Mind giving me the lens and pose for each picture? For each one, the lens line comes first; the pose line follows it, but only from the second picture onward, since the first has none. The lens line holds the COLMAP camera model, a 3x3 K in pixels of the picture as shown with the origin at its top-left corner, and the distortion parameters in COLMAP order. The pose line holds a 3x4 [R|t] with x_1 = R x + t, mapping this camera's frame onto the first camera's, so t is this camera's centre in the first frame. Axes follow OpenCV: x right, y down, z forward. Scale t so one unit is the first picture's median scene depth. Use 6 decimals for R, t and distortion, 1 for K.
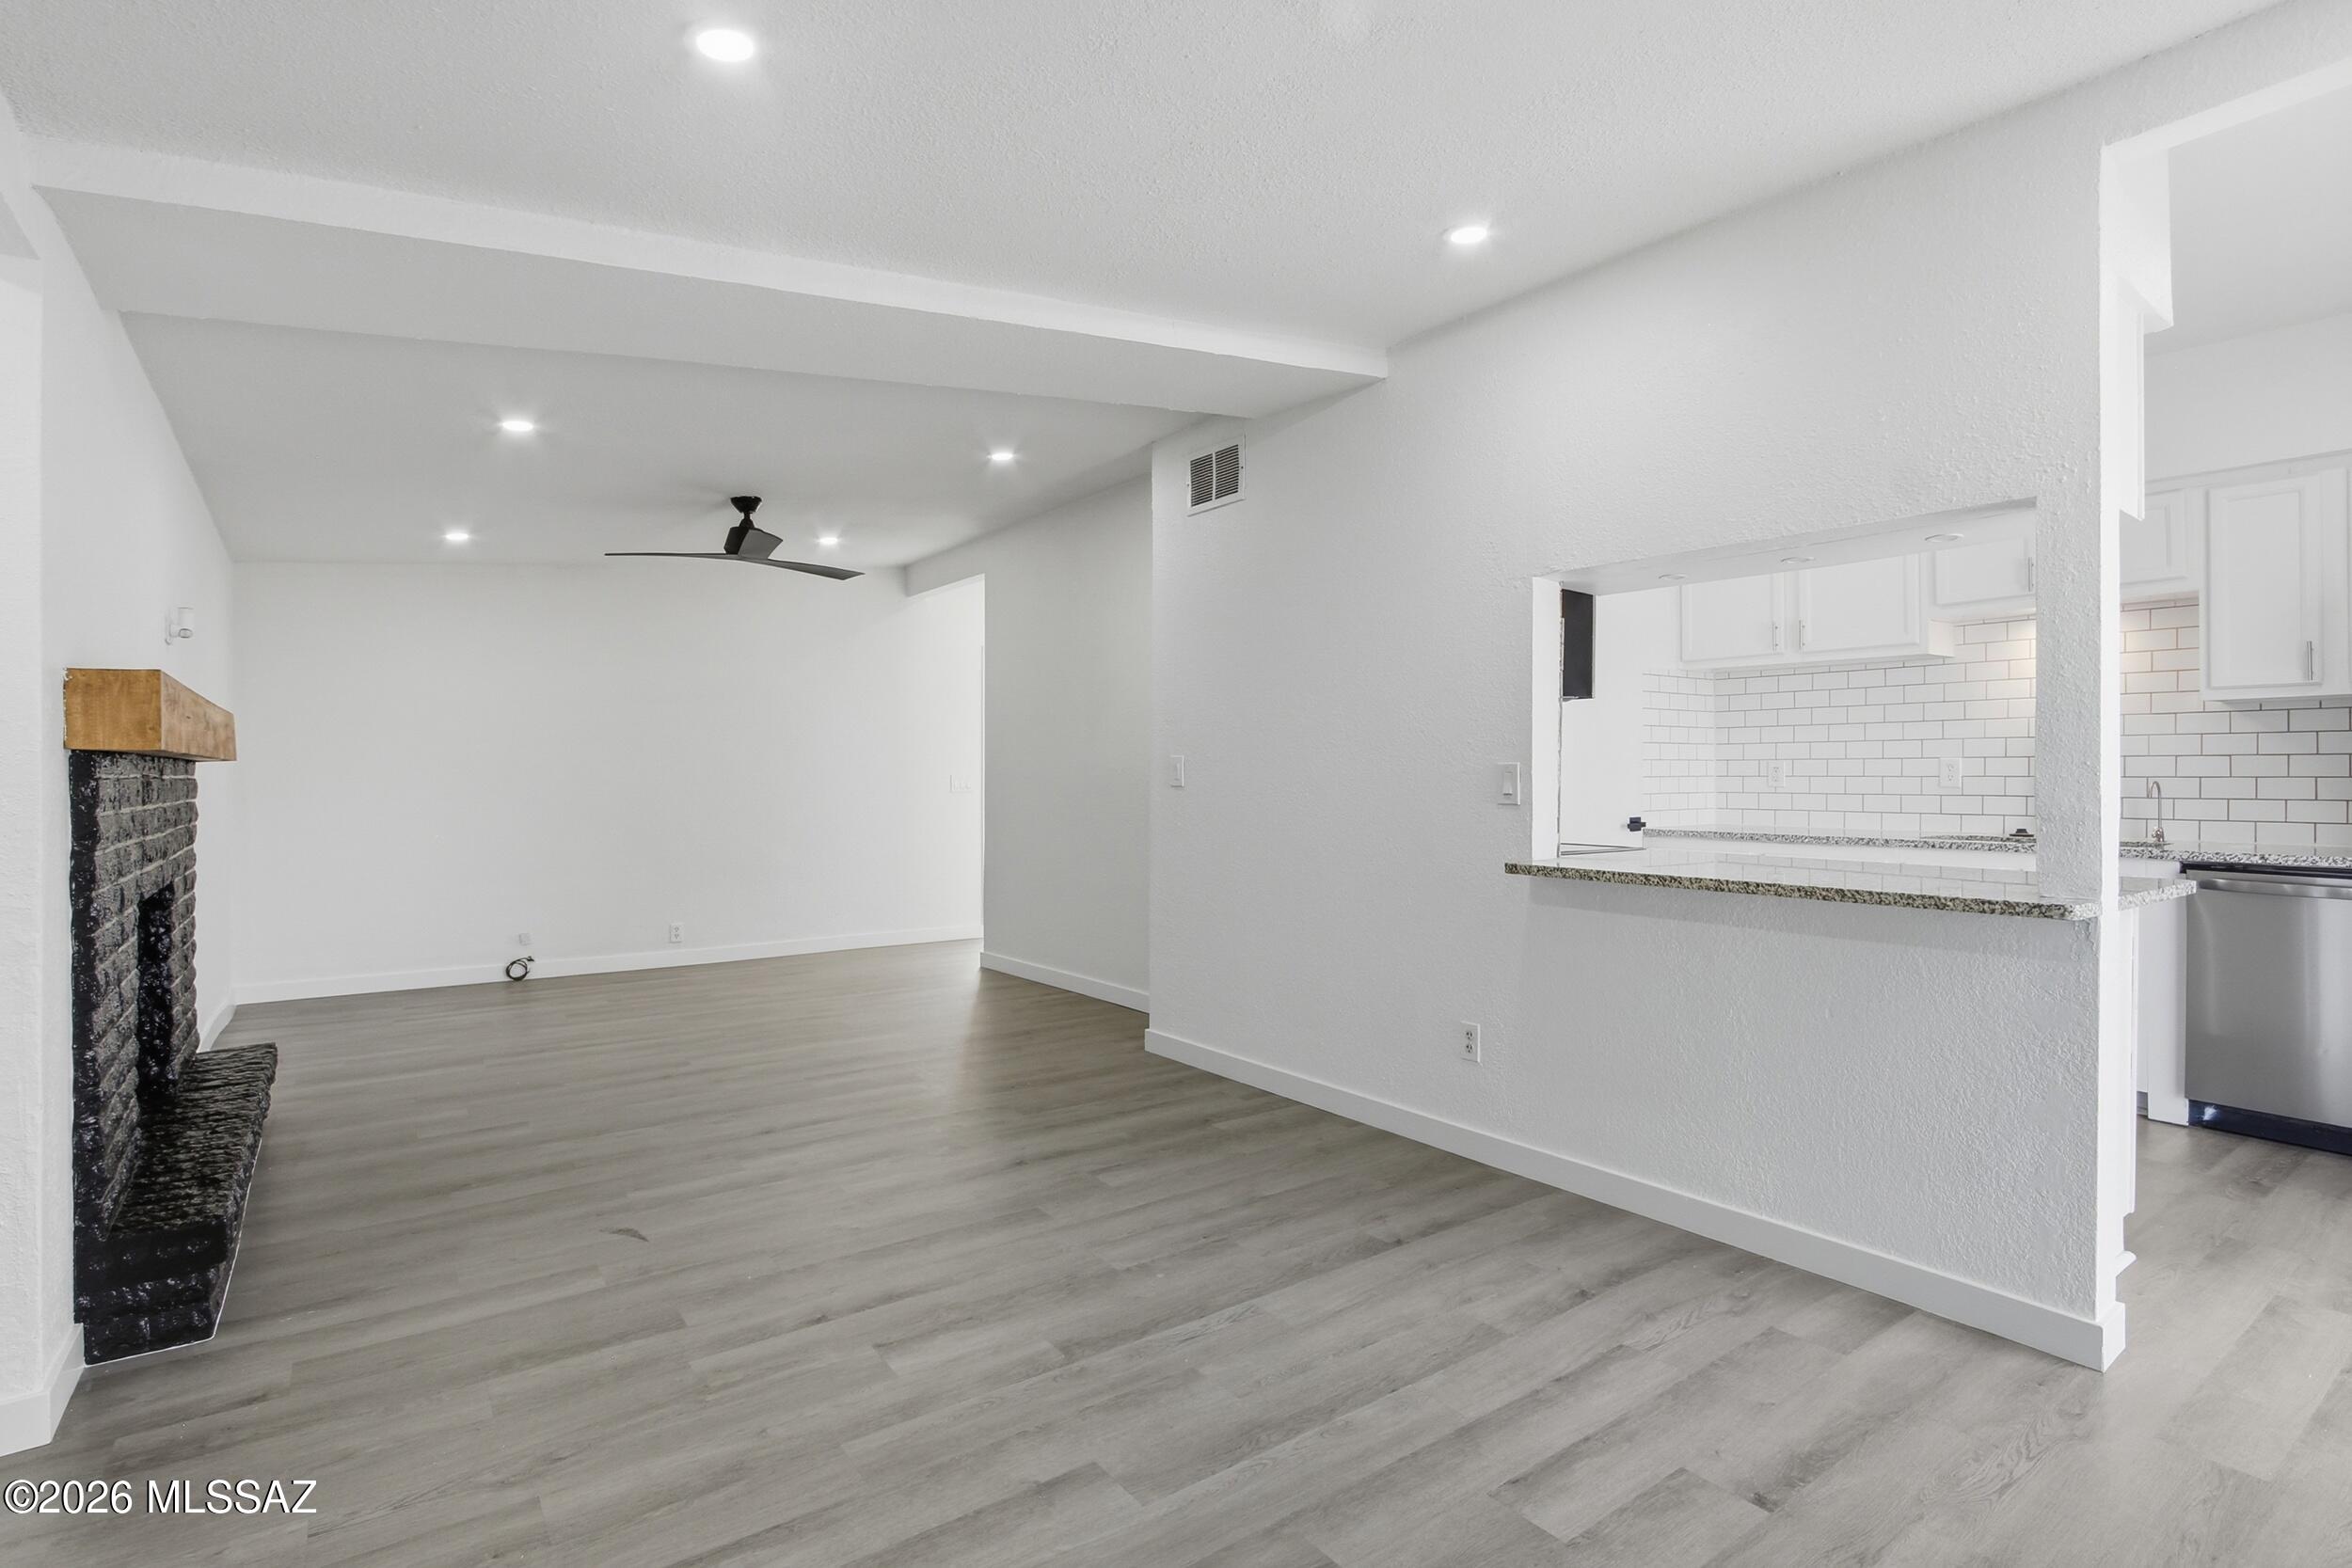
lens RADIAL K [[1171.8, 0, 1176.0], [0, 1171.8, 784.0], [0, 0, 1]] dist [-0.000647, -0.000110]
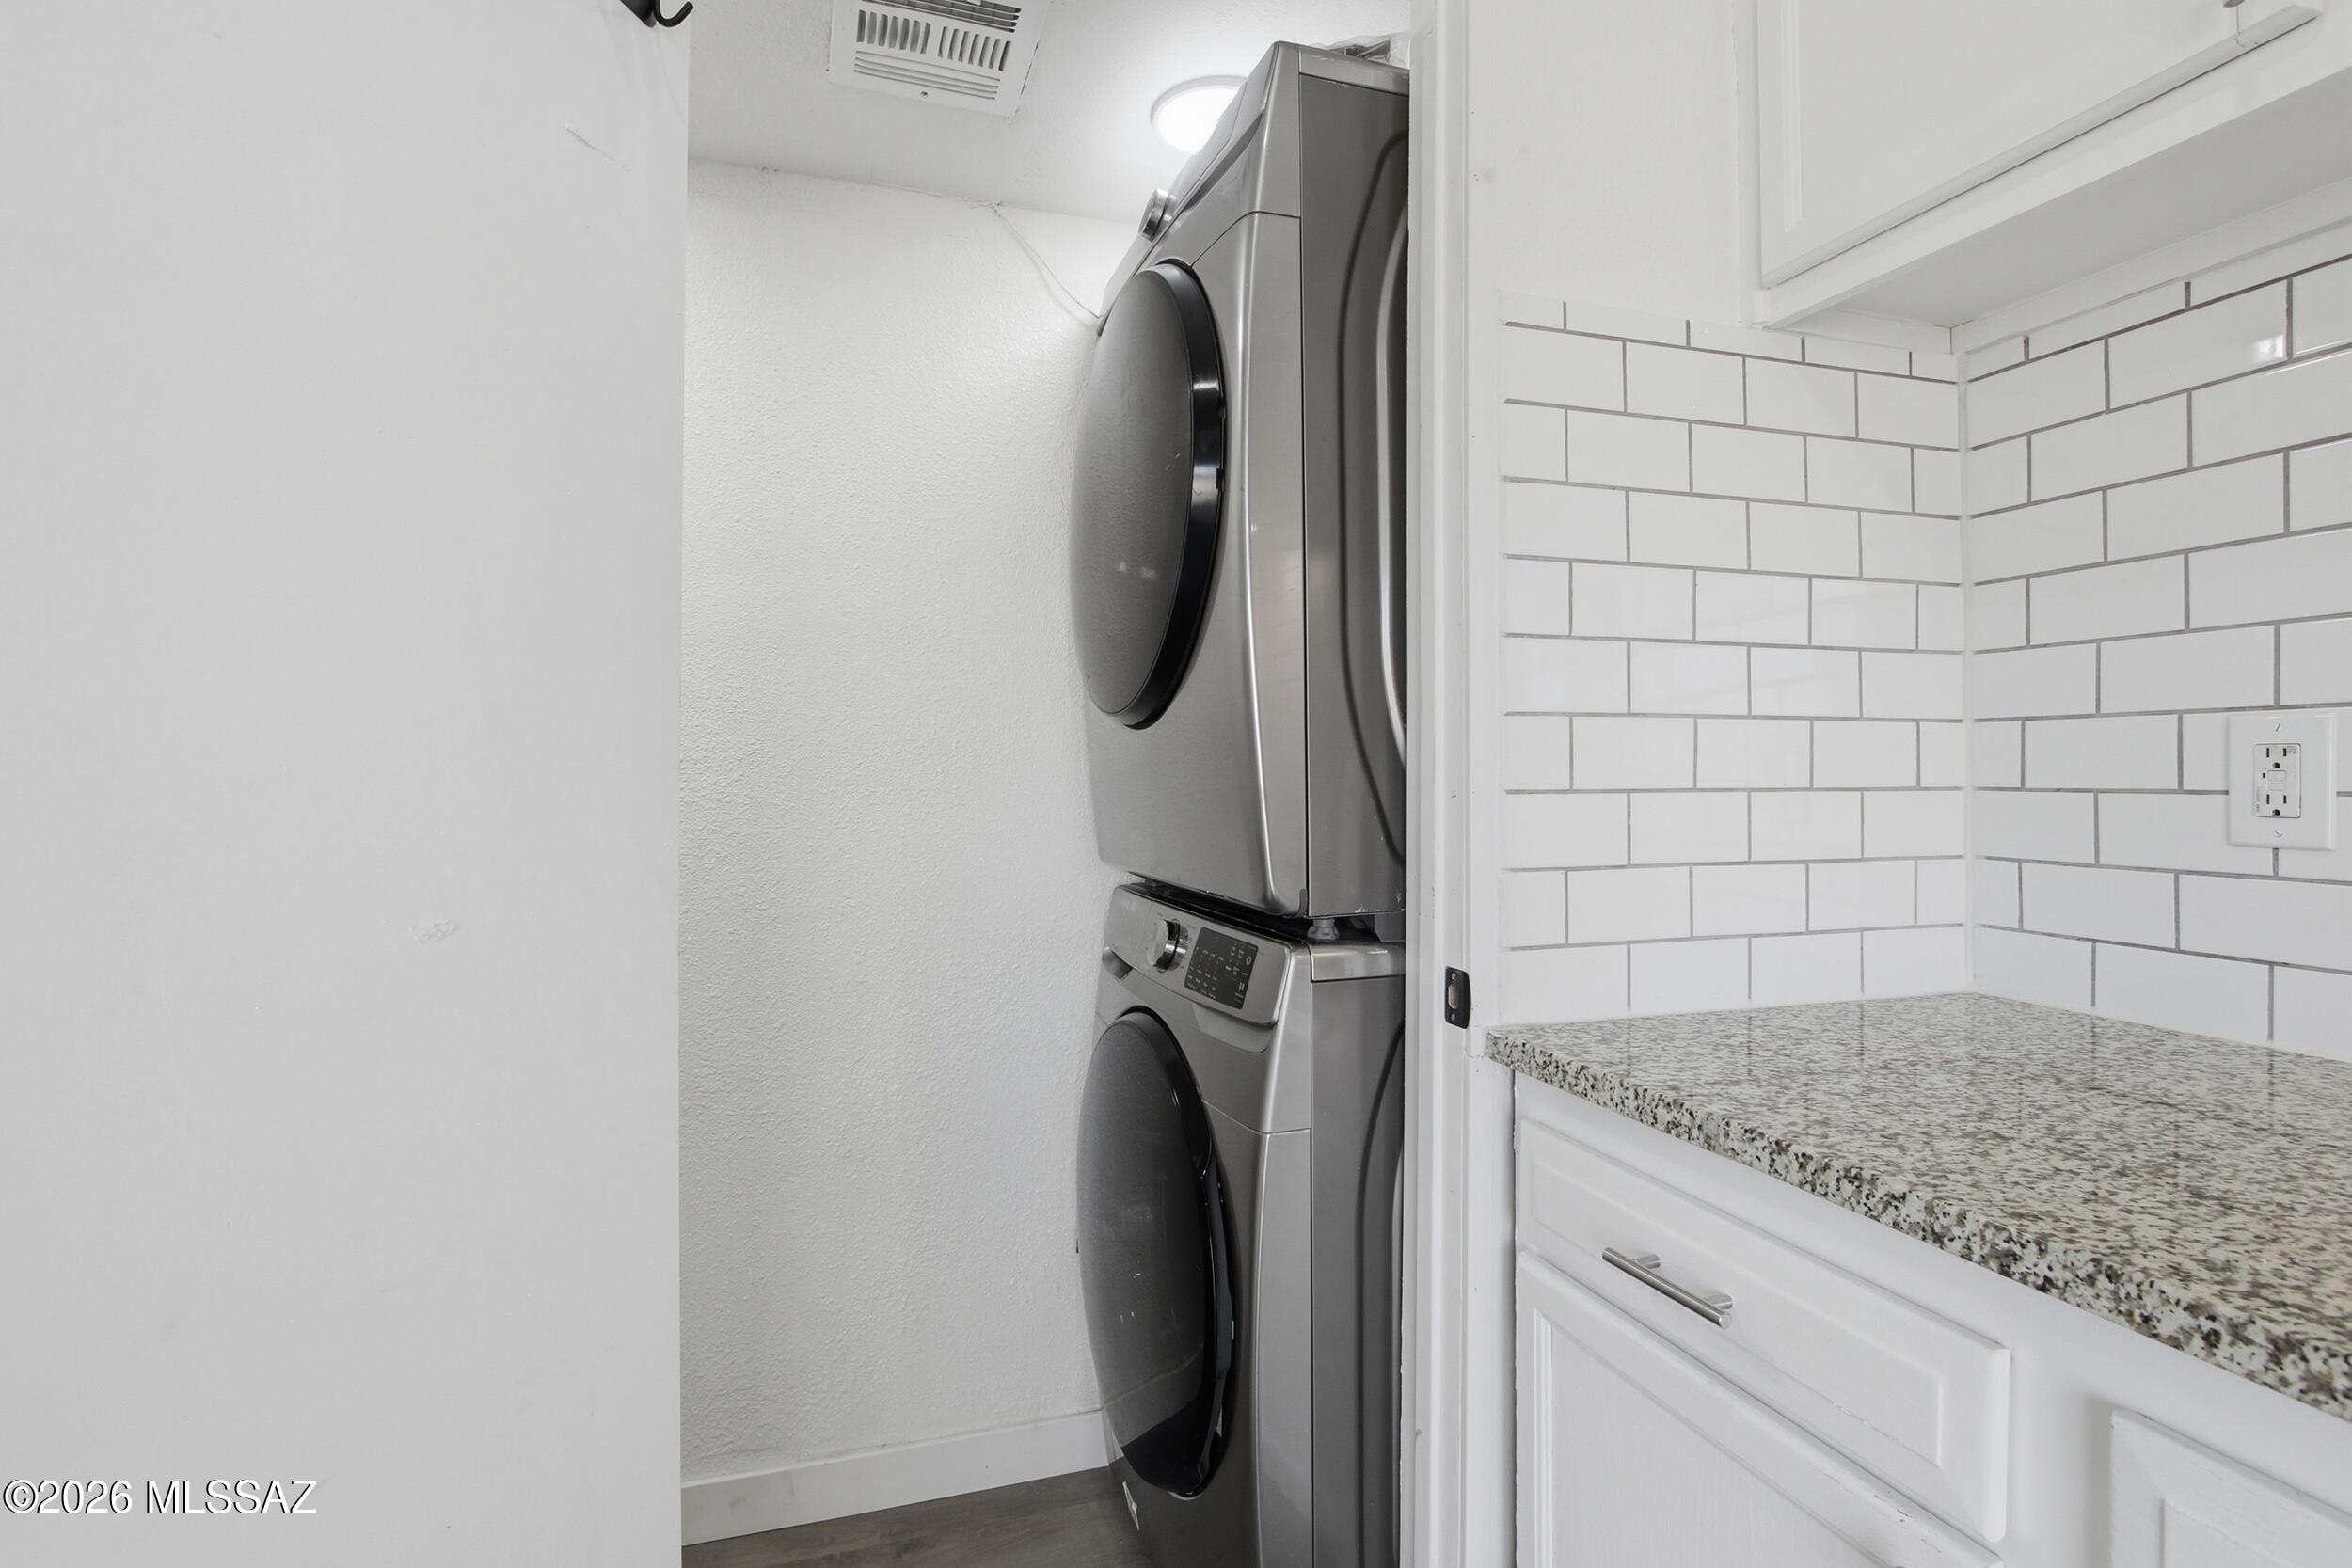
lens RADIAL K [[1171.8, 0, 1176.0], [0, 1171.8, 784.0], [0, 0, 1]] dist [-0.000647, -0.000110]
pose [[0.946771, 0.000161, -0.321907, 0.393814], [0.000067, 1.000000, 0.000696, -0.008006], [0.321907, -0.000680, 0.946771, 0.741731]]
